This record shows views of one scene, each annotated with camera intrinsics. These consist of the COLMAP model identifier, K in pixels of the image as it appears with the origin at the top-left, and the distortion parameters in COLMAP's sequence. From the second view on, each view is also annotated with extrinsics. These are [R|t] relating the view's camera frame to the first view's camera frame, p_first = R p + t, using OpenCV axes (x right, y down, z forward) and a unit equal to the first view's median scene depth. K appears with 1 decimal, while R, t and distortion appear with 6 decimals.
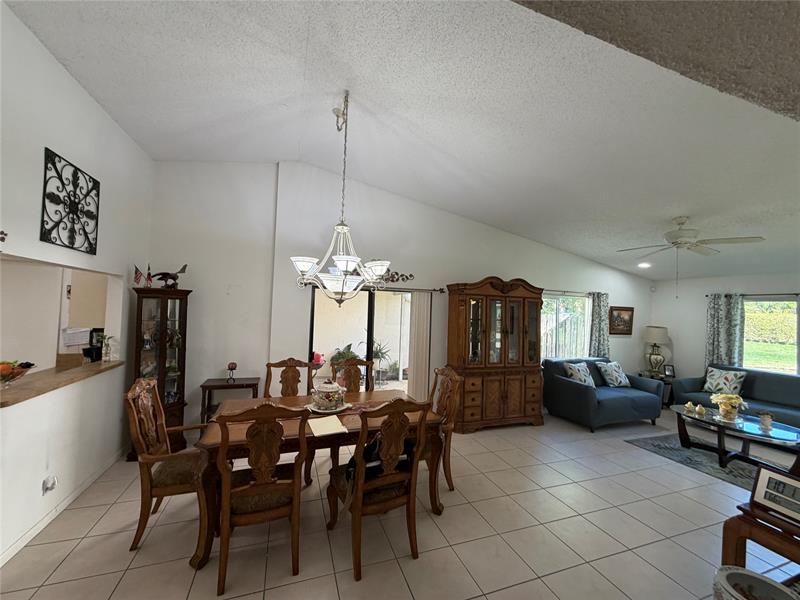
lens RADIAL K [[319.3, 0, 396.9], [0, 319.3, 300.6], [0, 0, 1]] dist [0.000389, 0.000278]
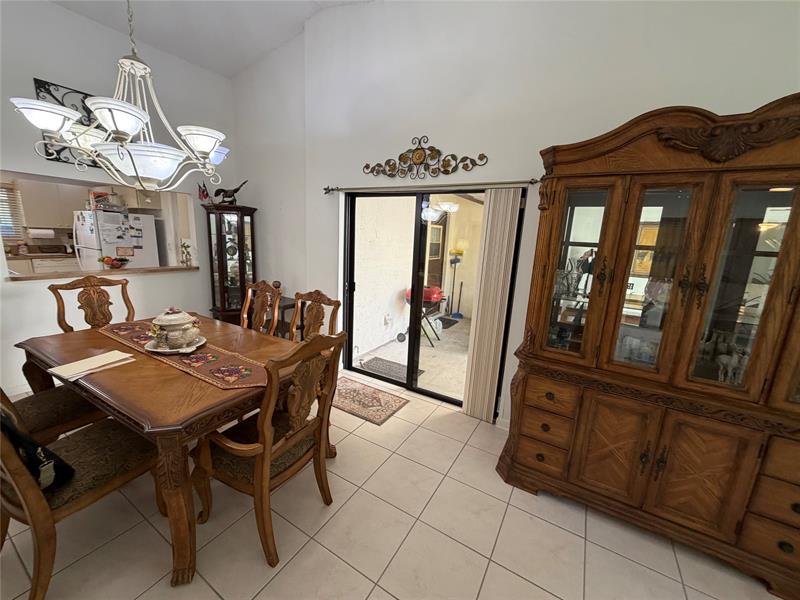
lens RADIAL K [[319.3, 0, 396.6], [0, 319.3, 300.9], [0, 0, 1]] dist [0.000389, 0.000278]
pose [[0.637735, 0.153971, -0.754710, 0.390427], [-0.006139, 0.980802, 0.194909, 0.051105], [0.770231, -0.119667, 0.626437, 0.555980]]
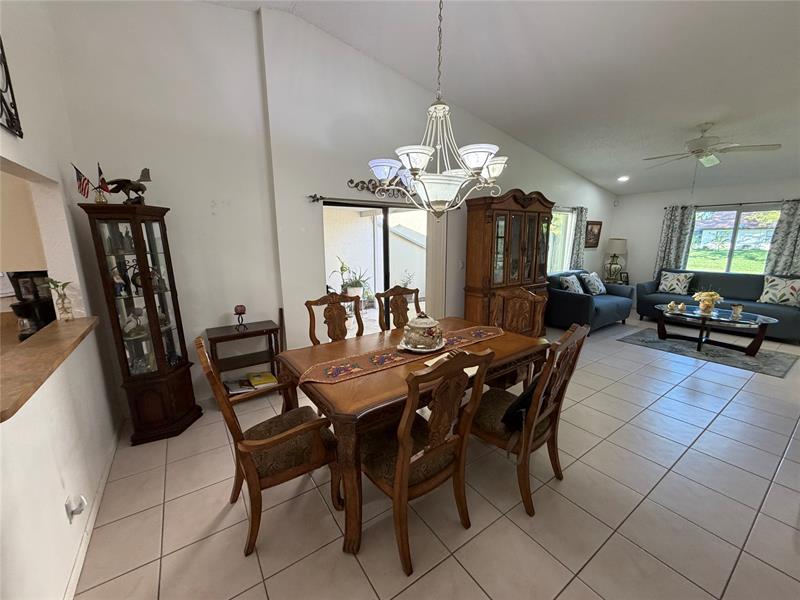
lens RADIAL K [[319.3, 0, 397.0], [0, 319.3, 300.8], [0, 0, 1]] dist [0.000389, 0.000278]
pose [[0.965985, -0.089297, 0.242692, -0.278808], [0.032071, 0.972611, 0.230214, 0.014862], [-0.256602, -0.214600, 0.942392, 0.146775]]
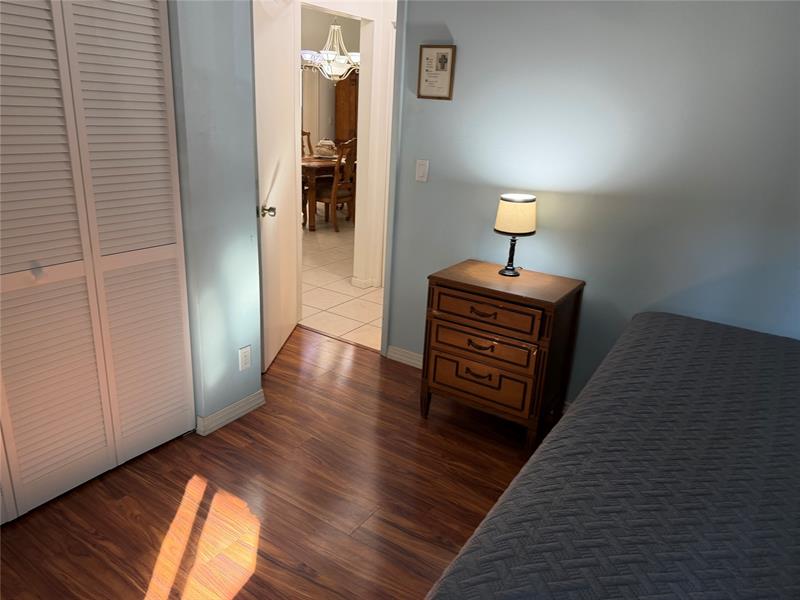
lens RADIAL K [[559.1, 0, 397.6], [0, 559.1, 297.3], [0, 0, 1]] dist [0.019502, -0.006459]
pose [[0.797410, -0.182931, 0.575042, -0.951077], [-0.042865, 0.933365, 0.356360, -0.001695], [-0.601913, -0.308814, 0.736434, -0.823225]]
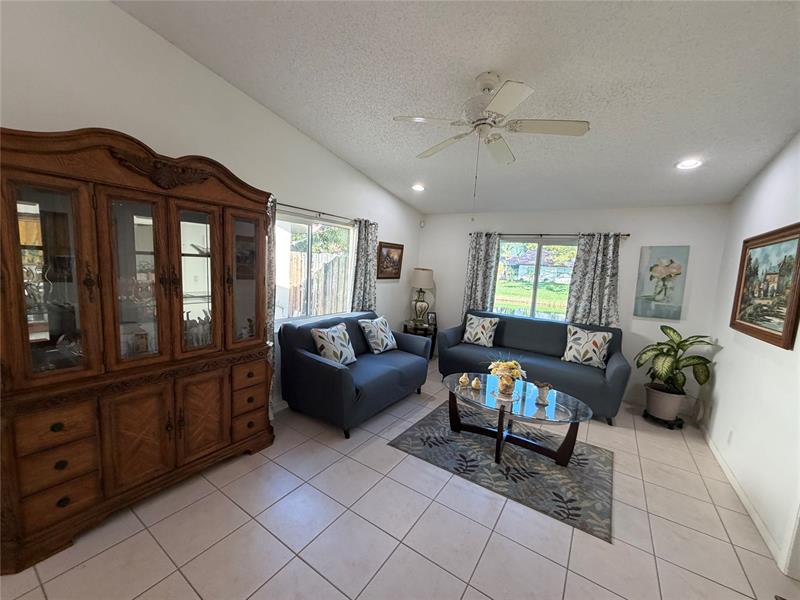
lens RADIAL K [[319.3, 0, 397.8], [0, 319.3, 301.0], [0, 0, 1]] dist [0.000389, 0.000278]
pose [[0.798806, -0.060080, 0.598582, 0.322357], [-0.049328, 0.985109, 0.164704, 0.038339], [-0.599563, -0.161093, 0.783947, 0.477089]]
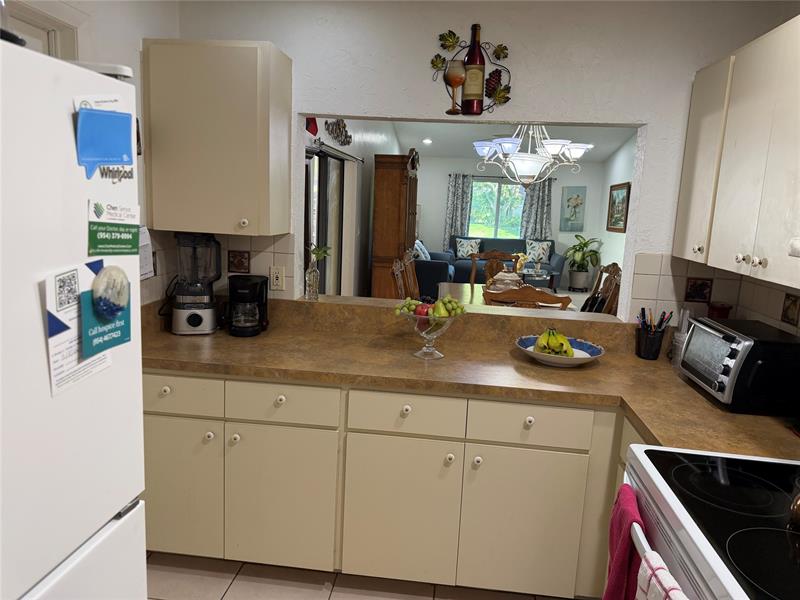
lens RADIAL K [[559.1, 0, 380.1], [0, 559.1, 306.0], [0, 0, 1]] dist [0.019502, -0.006459]
pose [[0.471319, -0.180455, 0.863304, -1.091937], [-0.050876, 0.971652, 0.230878, -0.011607], [-0.880494, -0.152739, 0.448778, 0.324055]]
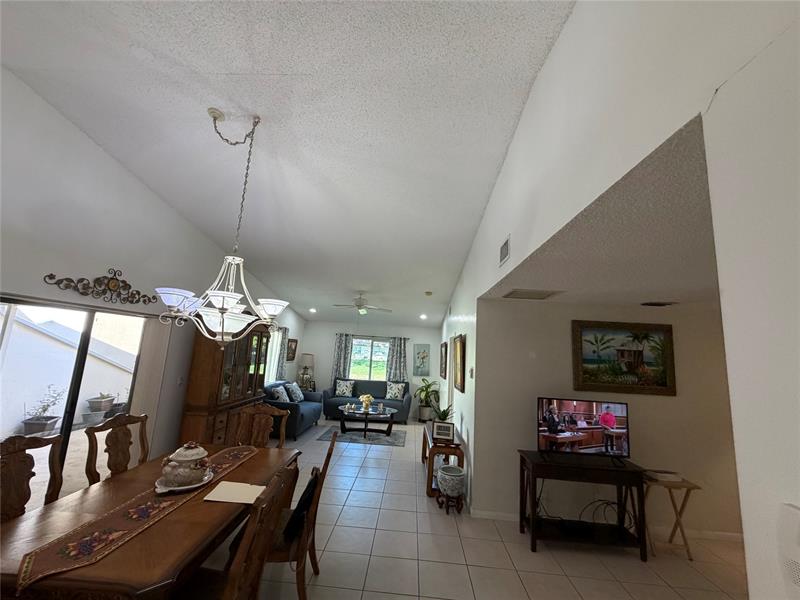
lens RADIAL K [[319.3, 0, 398.4], [0, 319.3, 300.8], [0, 0, 1]] dist [0.000389, 0.000278]
pose [[0.374175, 0.133501, 0.917699, -0.463997], [-0.076459, 0.990656, -0.112940, -0.028248], [-0.924201, -0.027907, 0.380885, 0.144875]]
